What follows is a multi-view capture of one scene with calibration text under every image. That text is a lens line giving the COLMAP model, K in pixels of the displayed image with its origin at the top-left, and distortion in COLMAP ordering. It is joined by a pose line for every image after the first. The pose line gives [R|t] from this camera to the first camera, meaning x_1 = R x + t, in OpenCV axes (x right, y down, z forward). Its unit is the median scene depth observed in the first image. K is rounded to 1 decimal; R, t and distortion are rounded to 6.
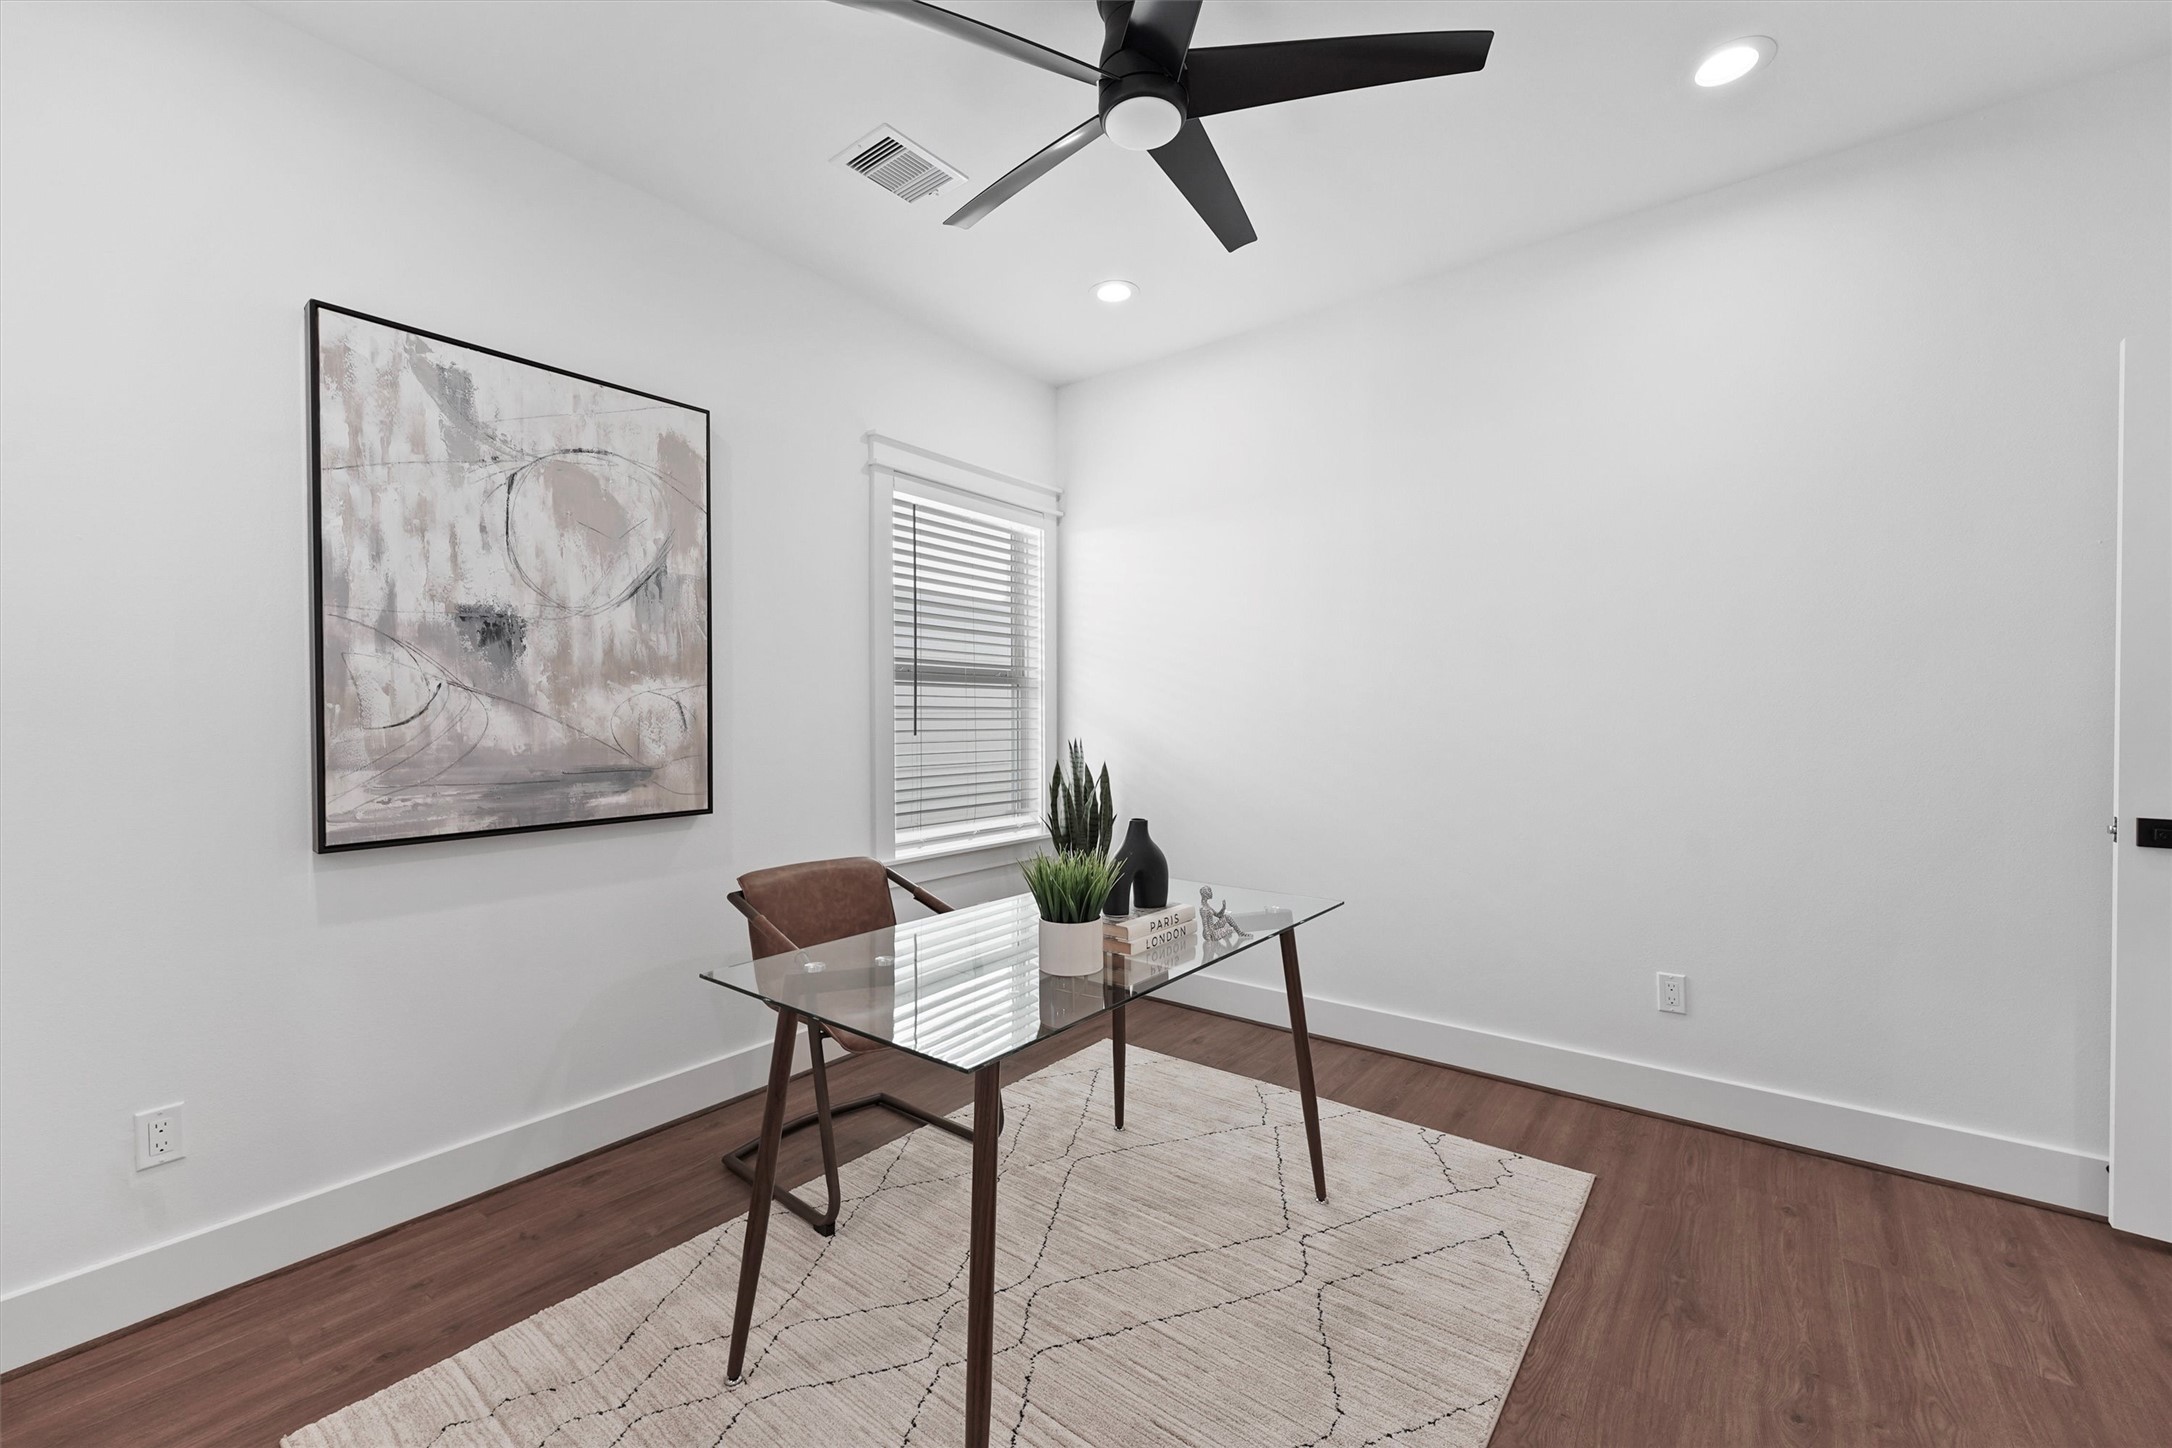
lens RADIAL K [[889.3, 0, 1082.1], [0, 889.3, 714.3], [0, 0, 1]] dist [0.008795, -0.001496]
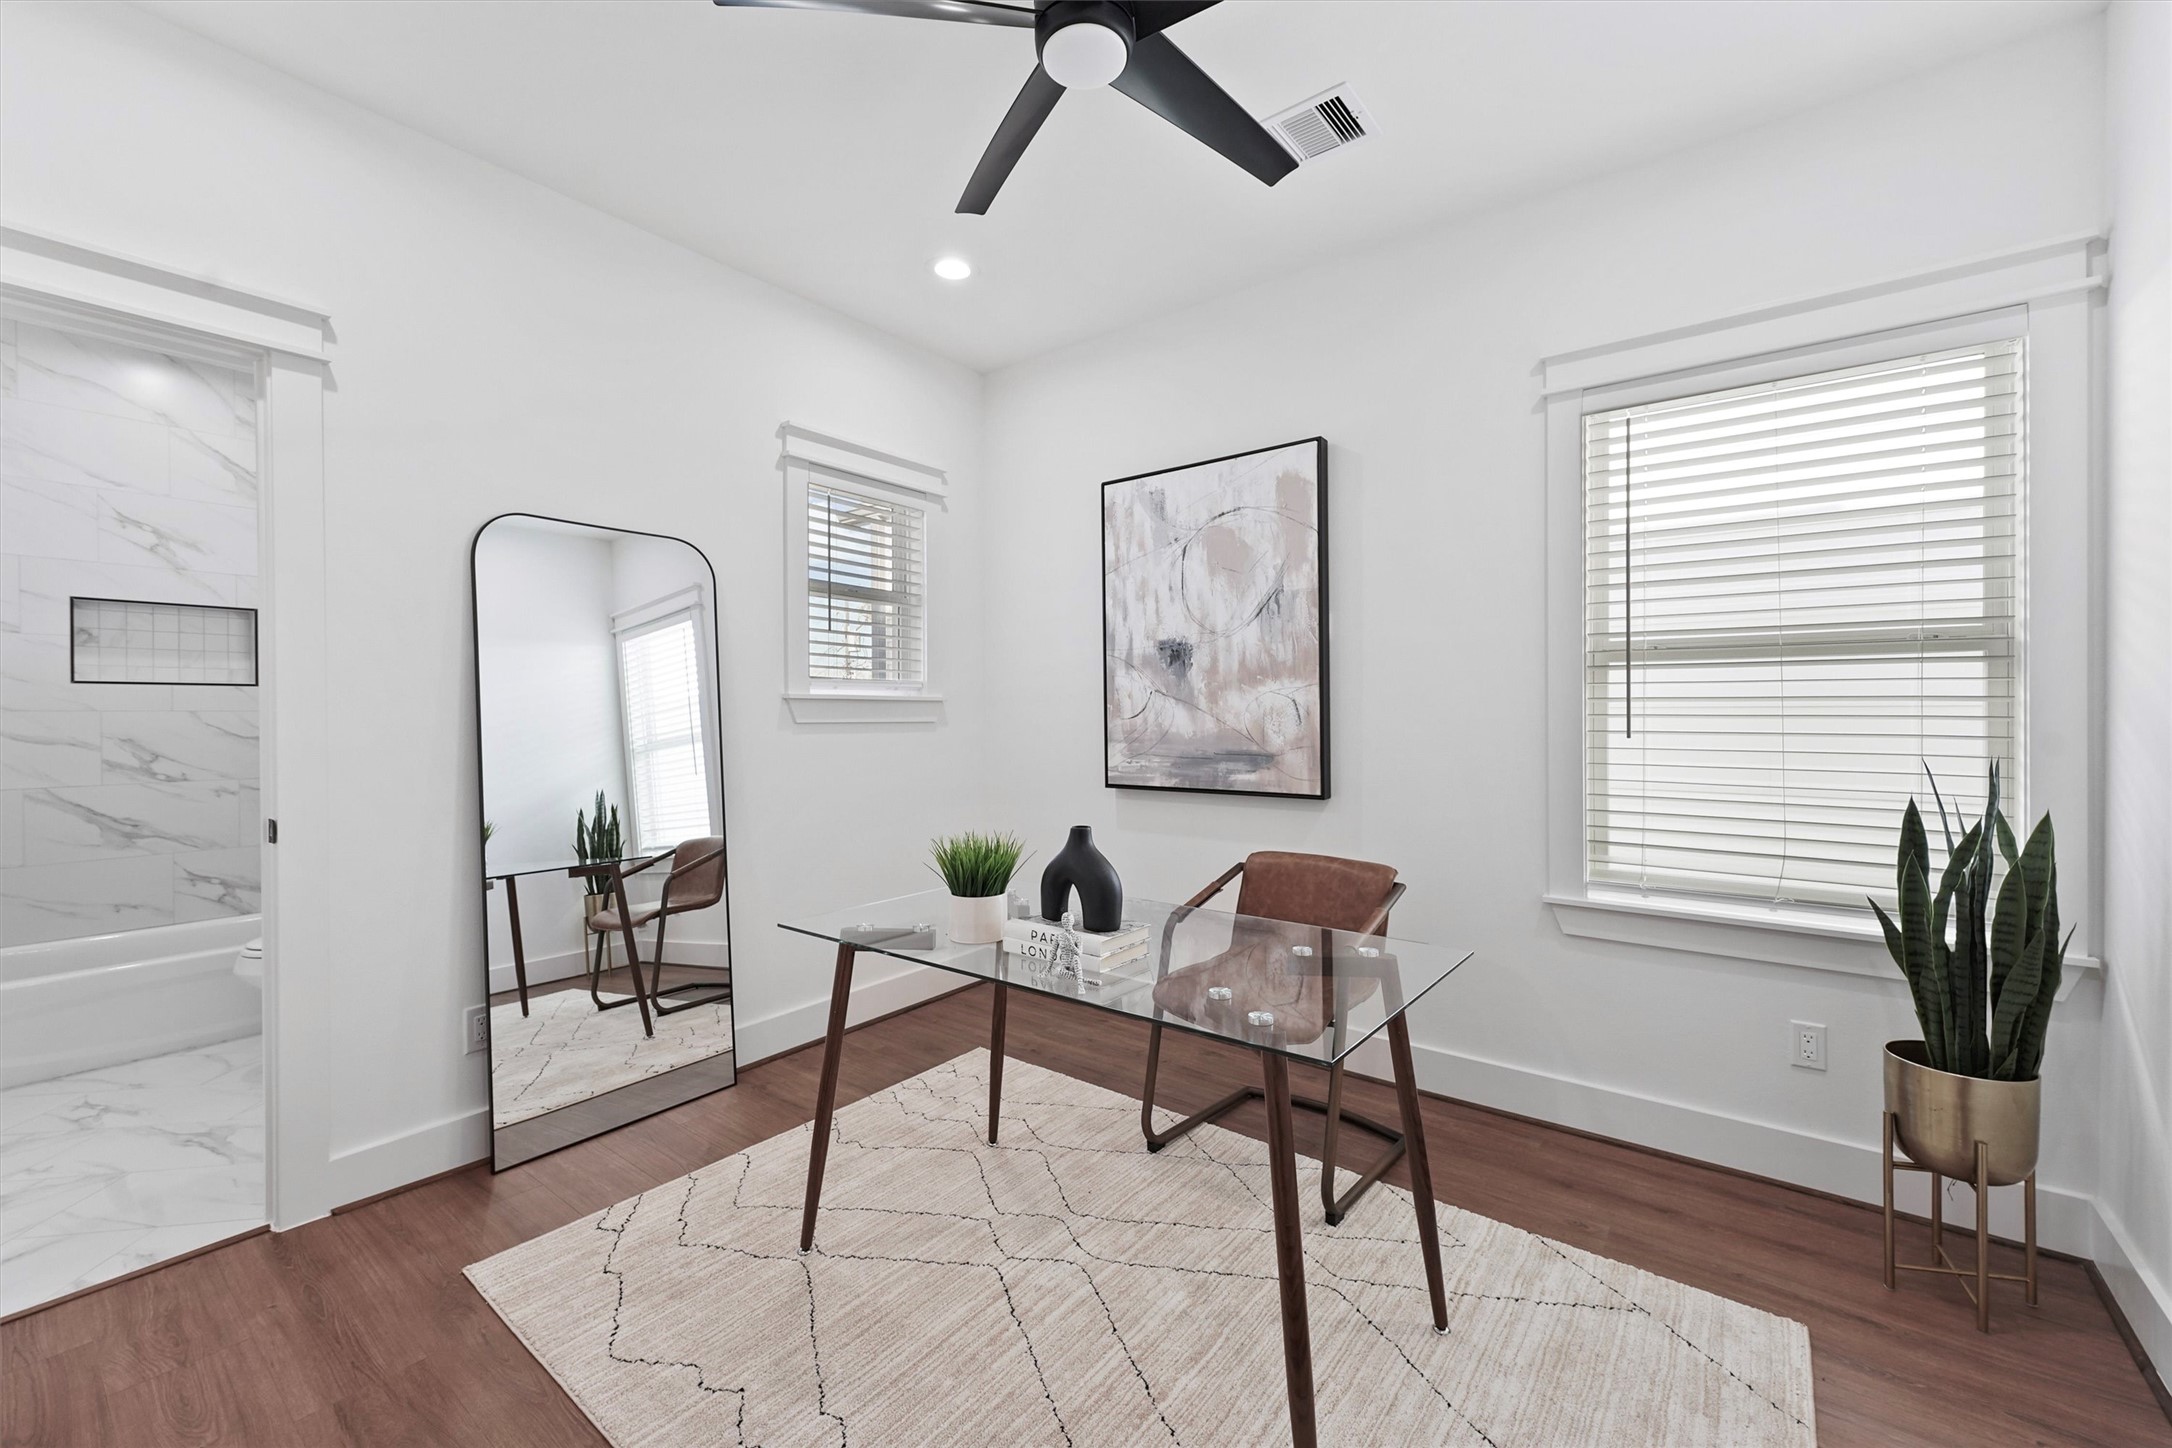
lens RADIAL K [[889.3, 0, 1089.7], [0, 889.3, 720.9], [0, 0, 1]] dist [0.008795, -0.001496]
pose [[-0.008010, 0.008436, -0.999932, 0.802739], [0.001453, 0.999963, 0.008424, 0.004262], [0.999967, -0.001385, -0.008022, 0.832932]]
